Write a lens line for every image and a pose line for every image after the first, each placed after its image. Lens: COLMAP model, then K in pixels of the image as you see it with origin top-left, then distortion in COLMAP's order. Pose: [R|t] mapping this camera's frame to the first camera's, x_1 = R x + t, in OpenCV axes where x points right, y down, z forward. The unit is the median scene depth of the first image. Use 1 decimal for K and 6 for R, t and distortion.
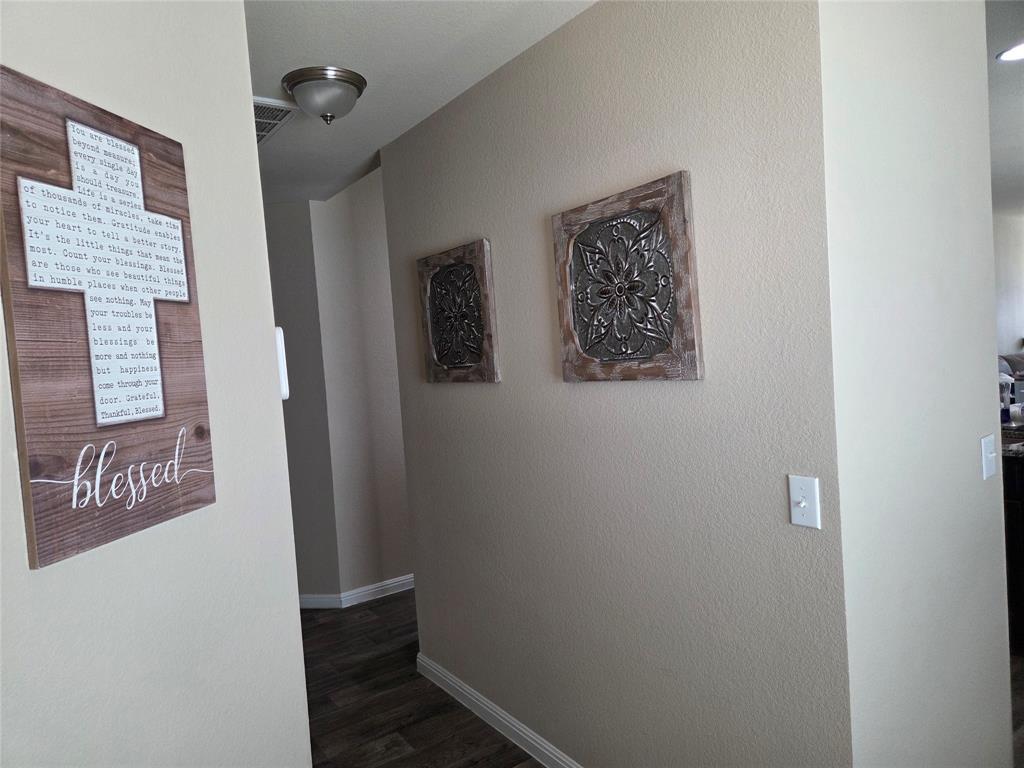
lens RADIAL K [[682.3, 0, 512.0], [0, 682.3, 384.0], [0, 0, 1]] dist [0.065906, -0.064062]
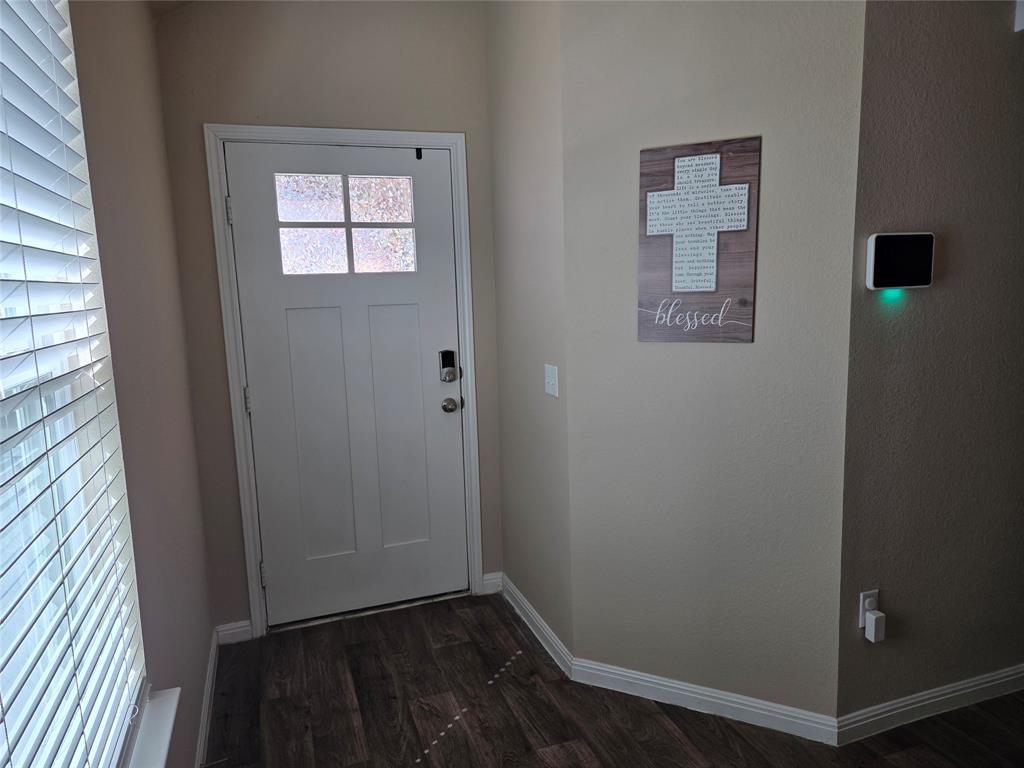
lens RADIAL K [[682.3, 0, 512.0], [0, 682.3, 384.0], [0, 0, 1]] dist [0.065906, -0.064062]
pose [[-0.258297, 0.217087, -0.941359, 1.718405], [-0.000764, 0.974379, 0.224911, -0.150623], [0.966065, 0.058813, -0.251513, 1.020768]]
